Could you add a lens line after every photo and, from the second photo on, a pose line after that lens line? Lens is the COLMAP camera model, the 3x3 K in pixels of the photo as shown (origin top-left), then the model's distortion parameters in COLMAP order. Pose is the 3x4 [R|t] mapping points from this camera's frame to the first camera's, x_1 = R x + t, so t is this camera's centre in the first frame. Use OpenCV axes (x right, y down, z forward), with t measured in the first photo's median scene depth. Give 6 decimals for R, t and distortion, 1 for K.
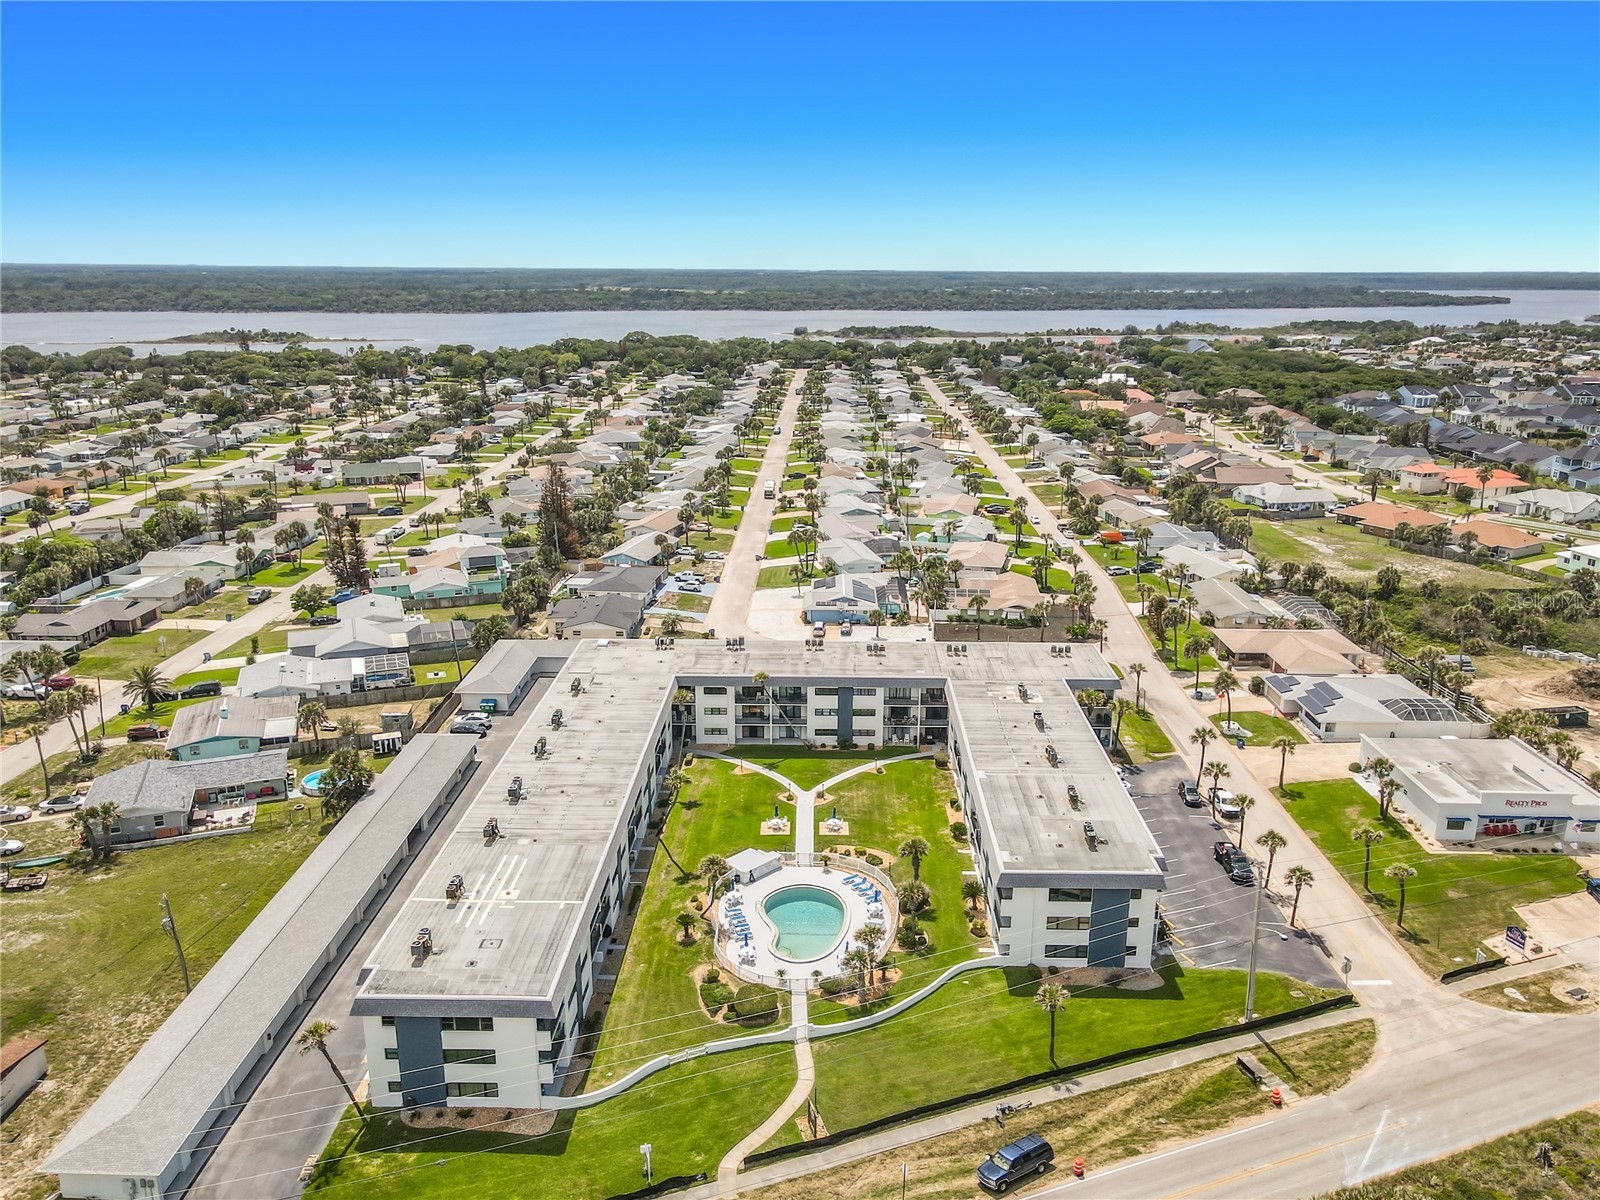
lens RADIAL K [[1170.6, 0, 800.0], [0, 1170.6, 600.0], [0, 0, 1]] dist [0.024480, 0.001908]
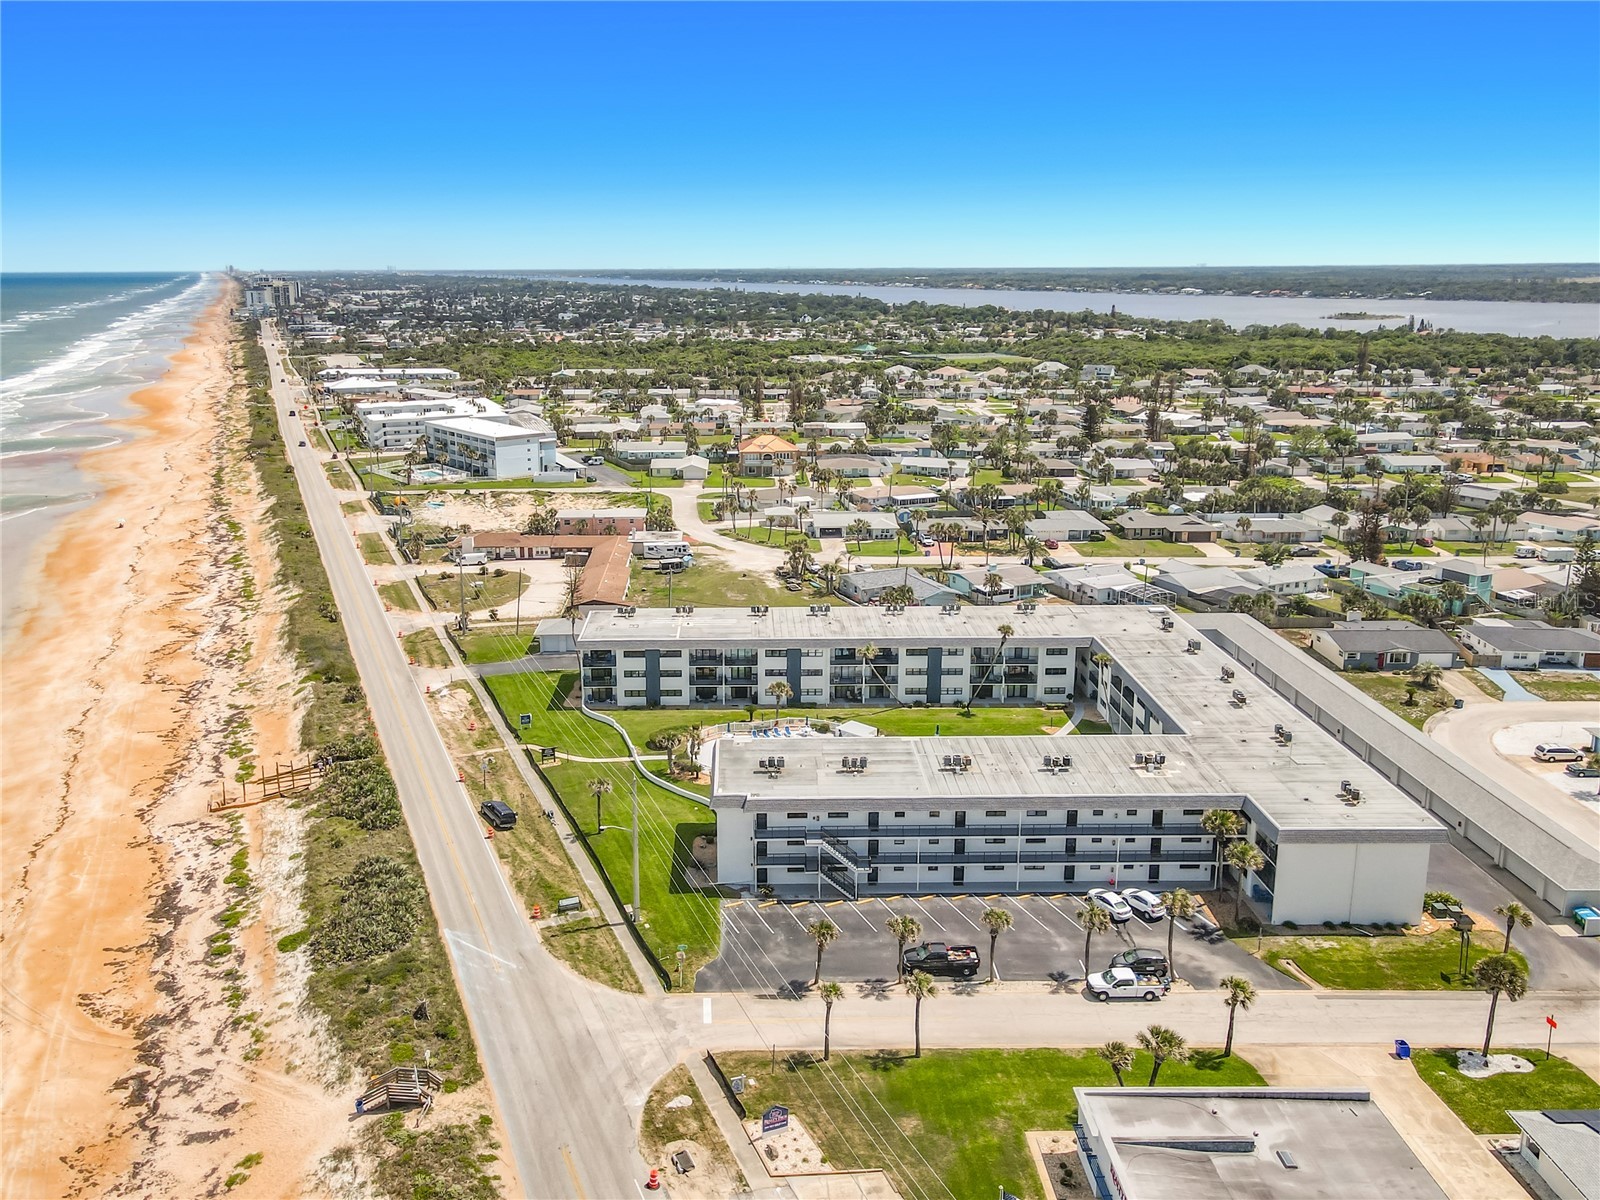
lens RADIAL K [[1142.7, 0, 800.0], [0, 1142.7, 600.0], [0, 0, 1]] dist [-0.002330, -0.001837]
pose [[0.072958, 0.268576, -0.960492, 0.857799], [-0.275190, 0.931093, 0.239452, -0.144593], [0.958618, 0.246848, 0.141840, 0.583079]]
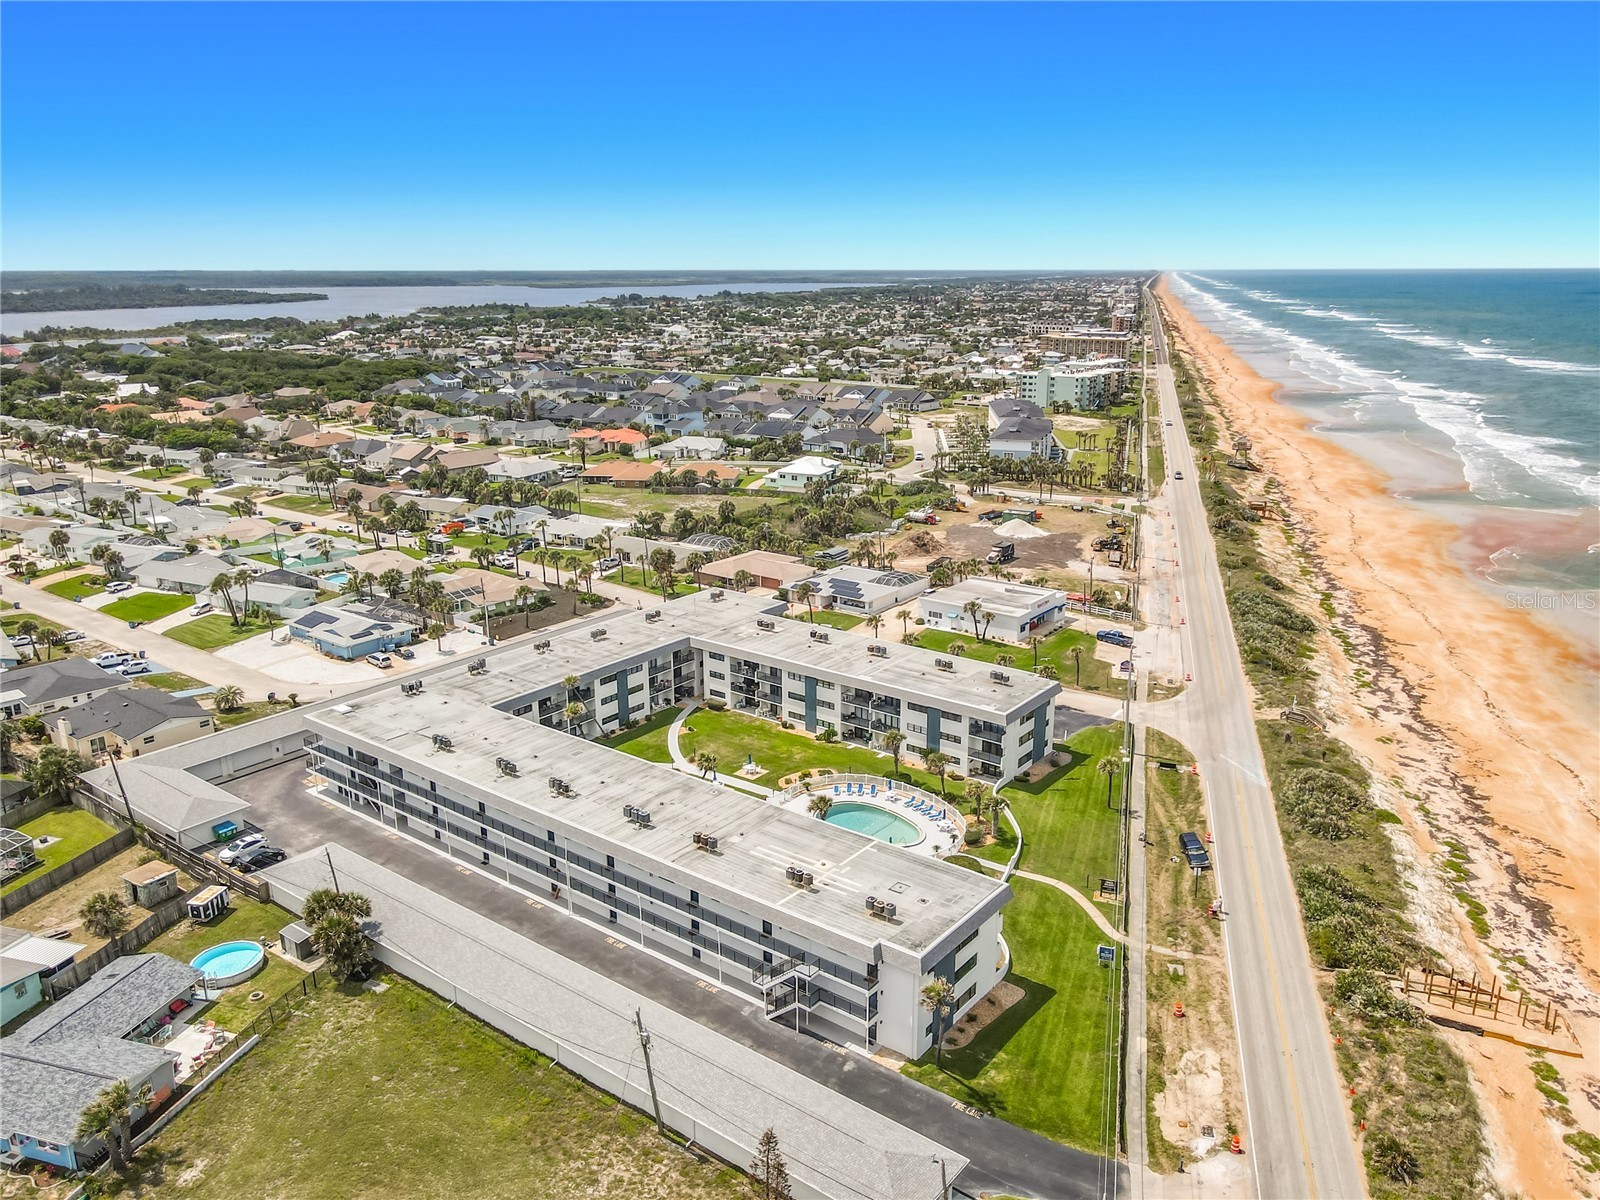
lens RADIAL K [[1170.6, 0, 800.0], [0, 1170.6, 600.0], [0, 0, 1]] dist [0.024480, 0.001908]
pose [[0.603678, -0.225559, 0.764654, -0.645202], [0.224451, 0.968430, 0.108469, -0.063263], [-0.764980, 0.106147, 0.635247, 0.205140]]
